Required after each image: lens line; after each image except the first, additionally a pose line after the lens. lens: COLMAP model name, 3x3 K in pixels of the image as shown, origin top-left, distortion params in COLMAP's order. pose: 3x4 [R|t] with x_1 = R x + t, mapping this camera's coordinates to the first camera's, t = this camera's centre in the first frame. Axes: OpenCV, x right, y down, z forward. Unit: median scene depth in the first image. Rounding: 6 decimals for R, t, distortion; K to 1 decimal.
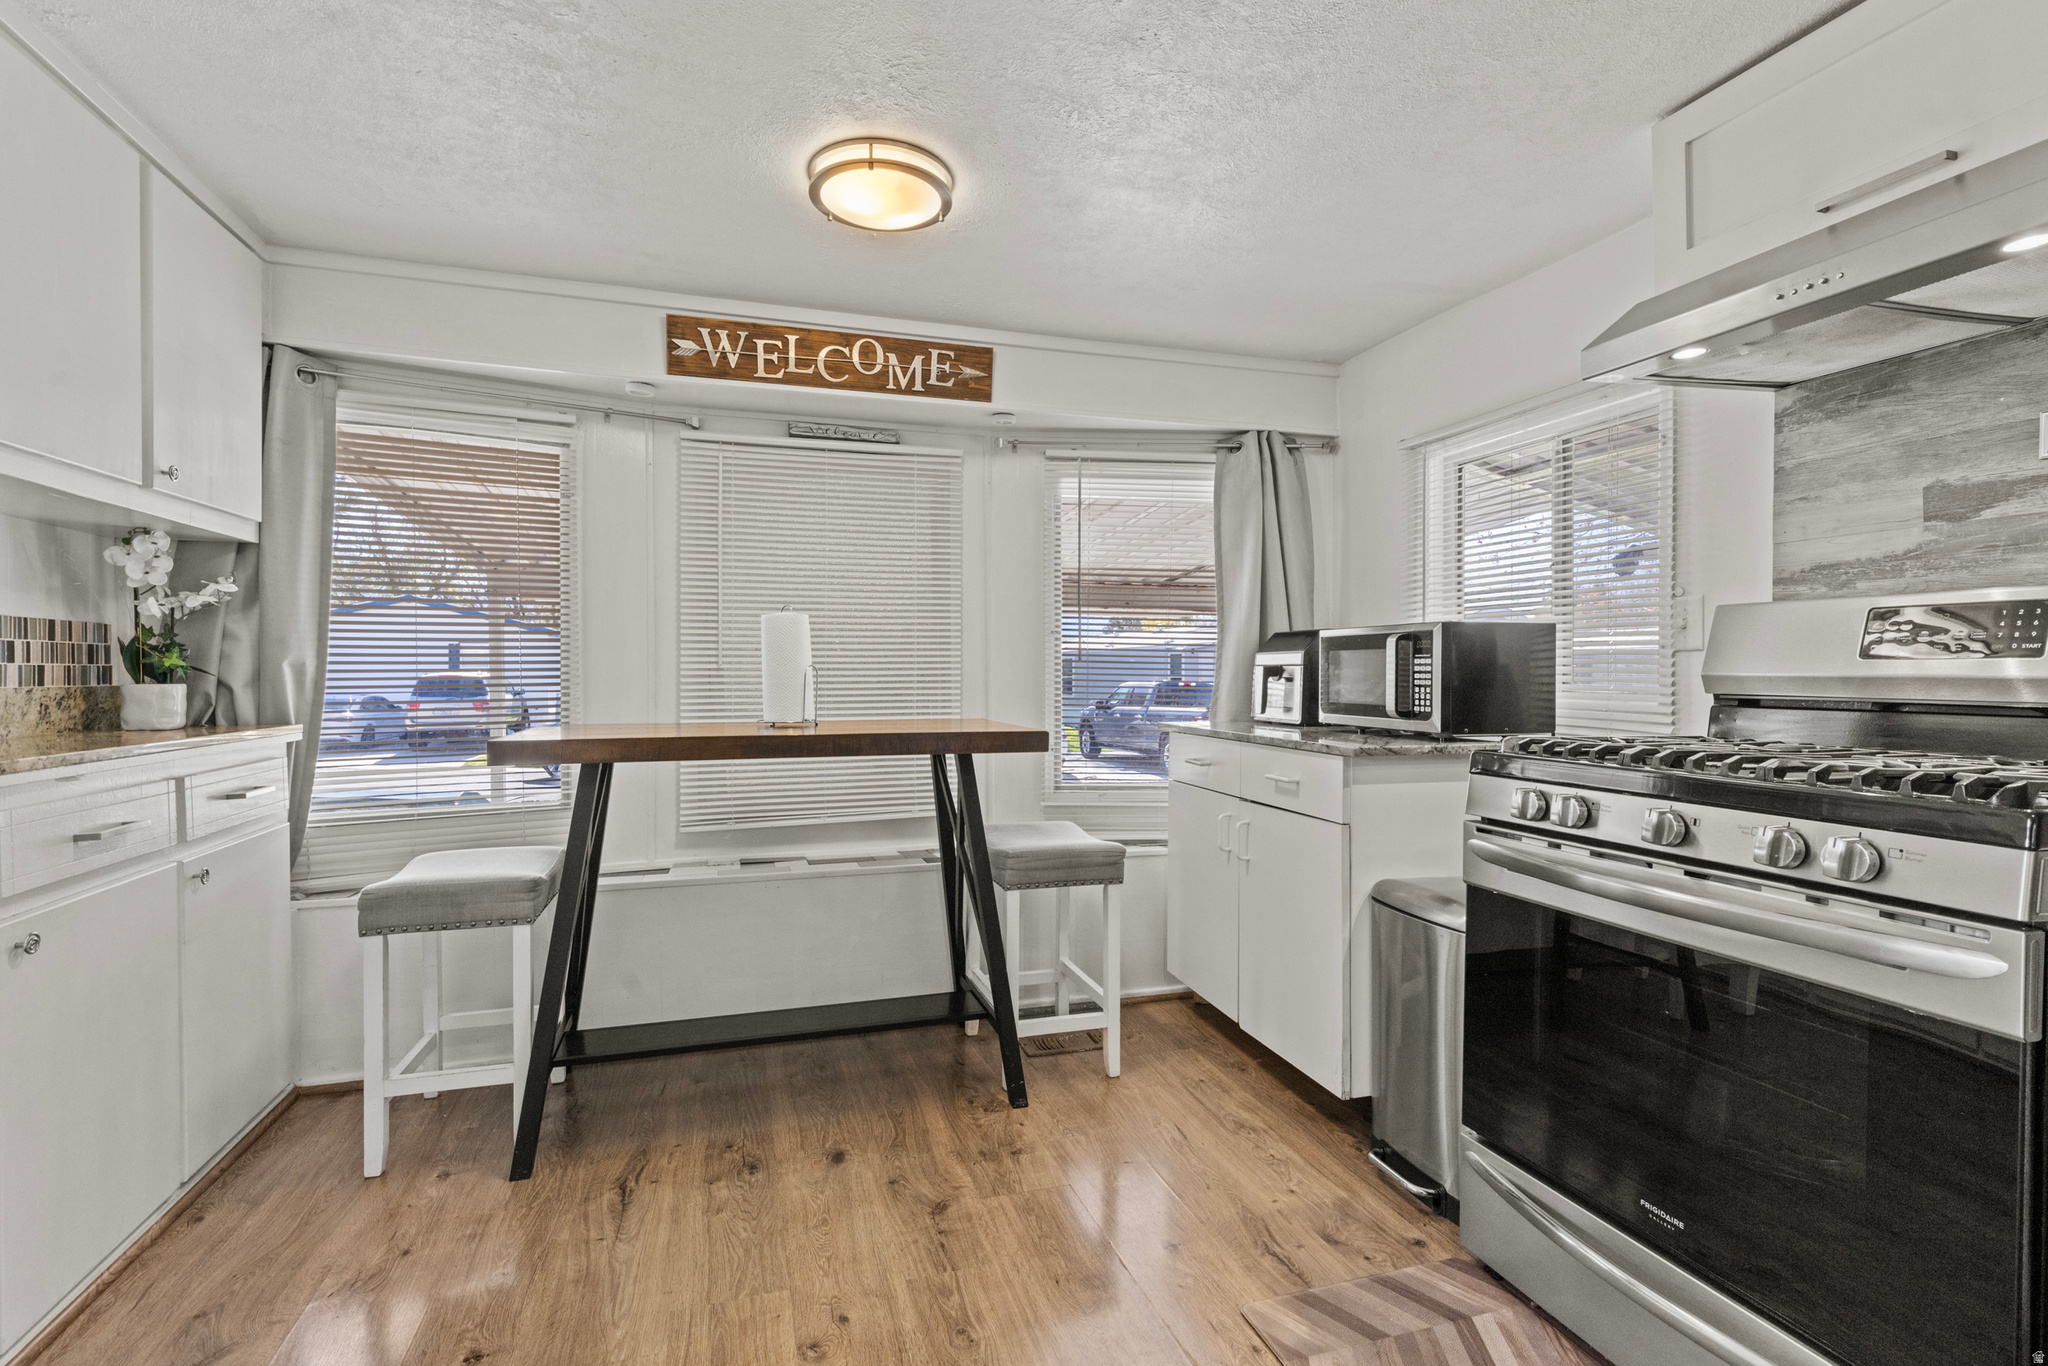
lens RADIAL K [[932.1, 0, 1023.1], [0, 932.1, 678.2], [0, 0, 1]] dist [0.000548, 0.000008]
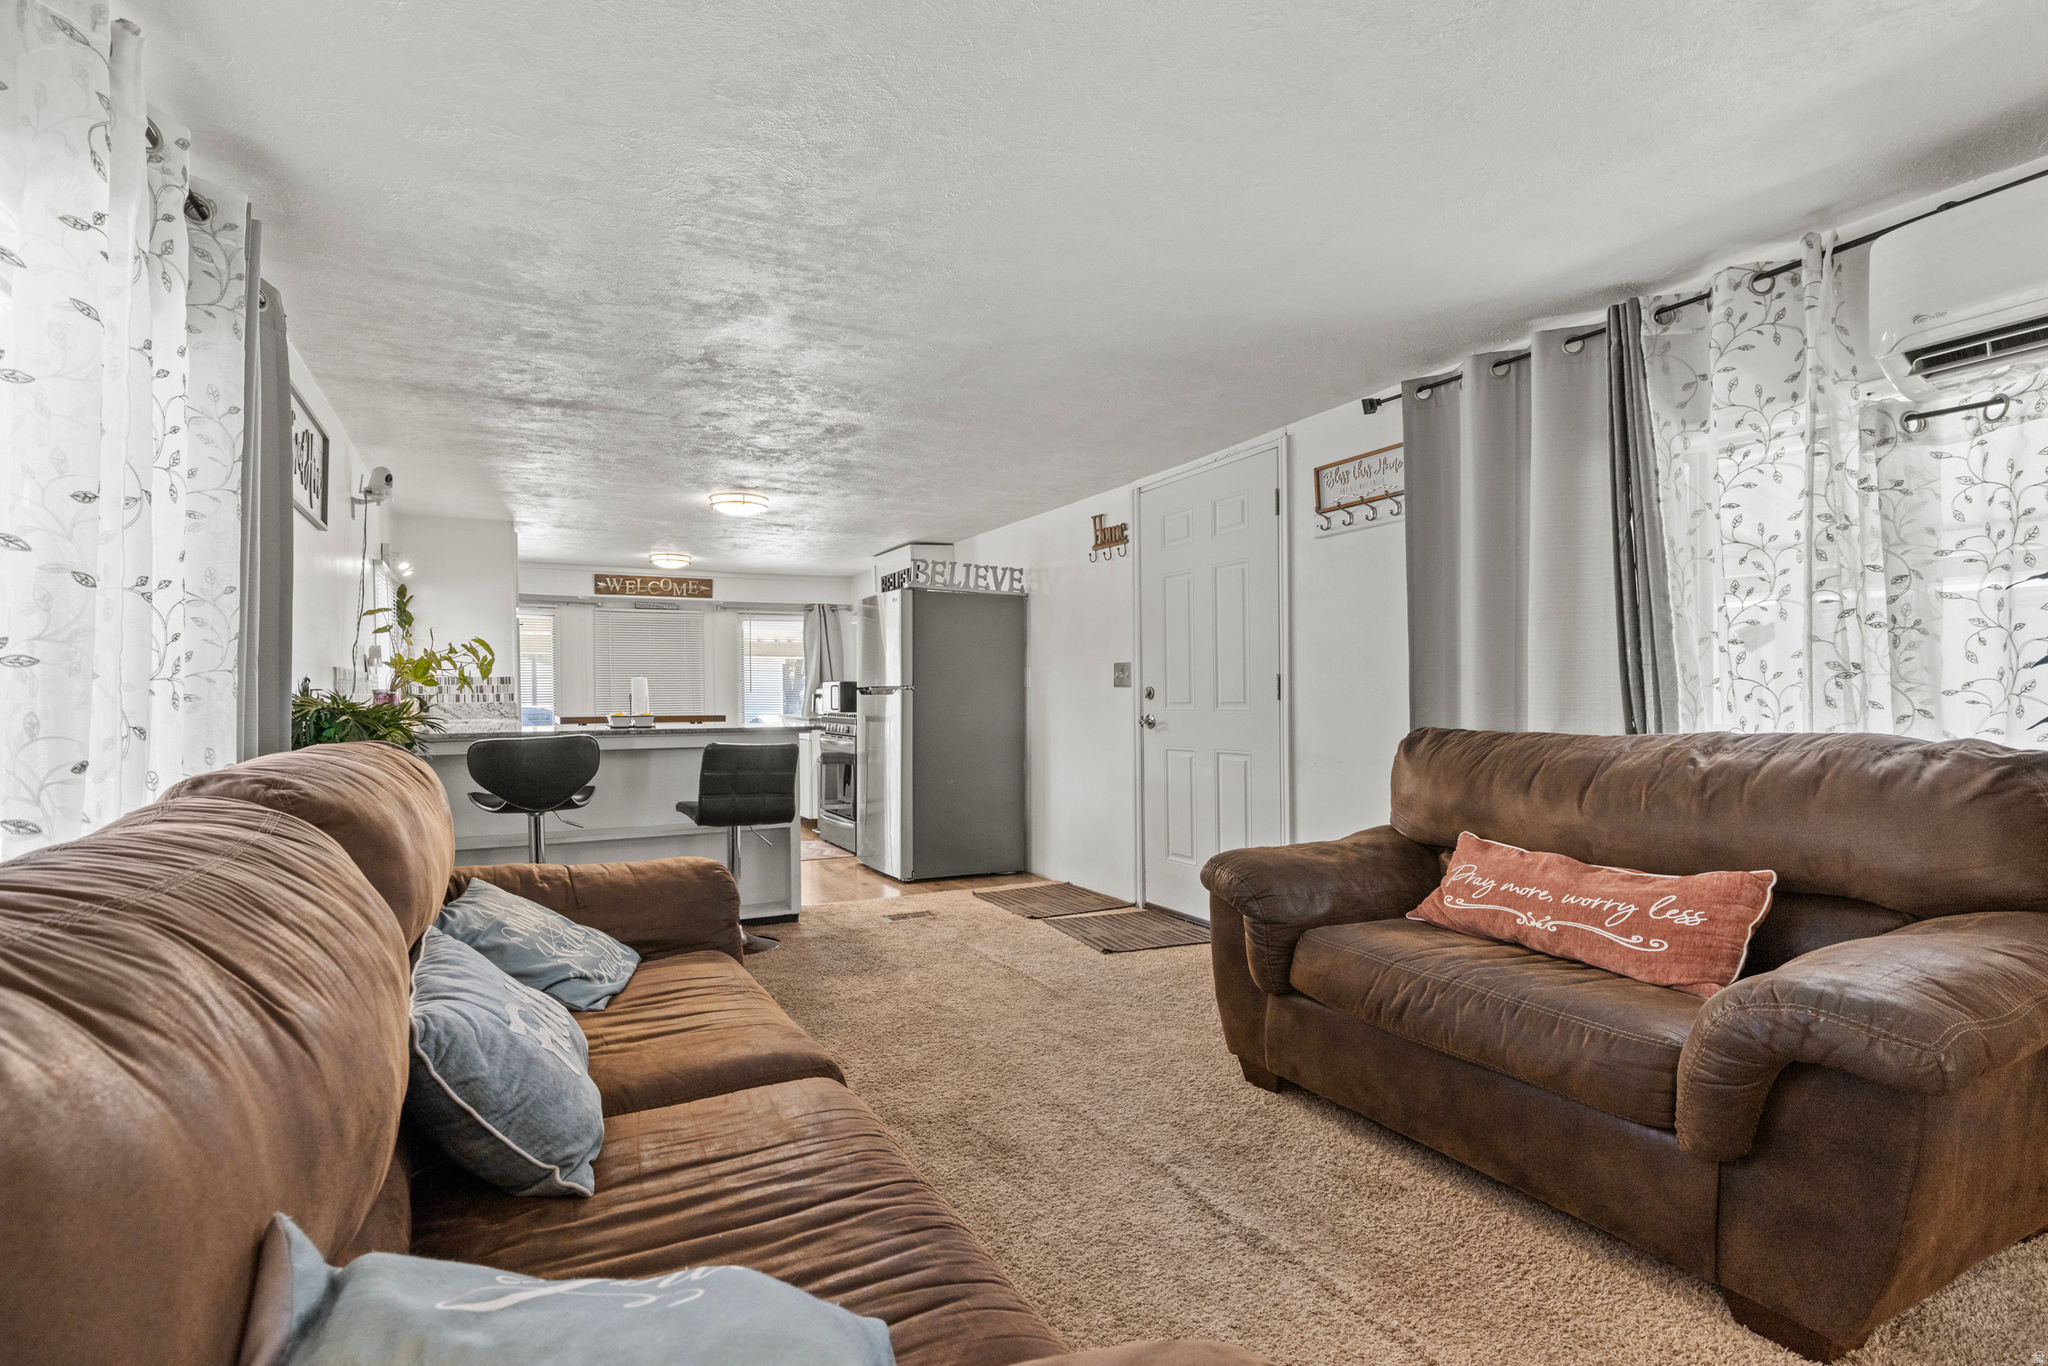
lens RADIAL K [[932.1, 0, 1025.7], [0, 932.1, 681.1], [0, 0, 1]] dist [0.000548, 0.000008]
pose [[0.980732, 0.000980, 0.195353, 0.360932], [0.004430, 0.999619, -0.027258, 0.038482], [-0.195305, 0.027599, 0.980354, -2.032394]]
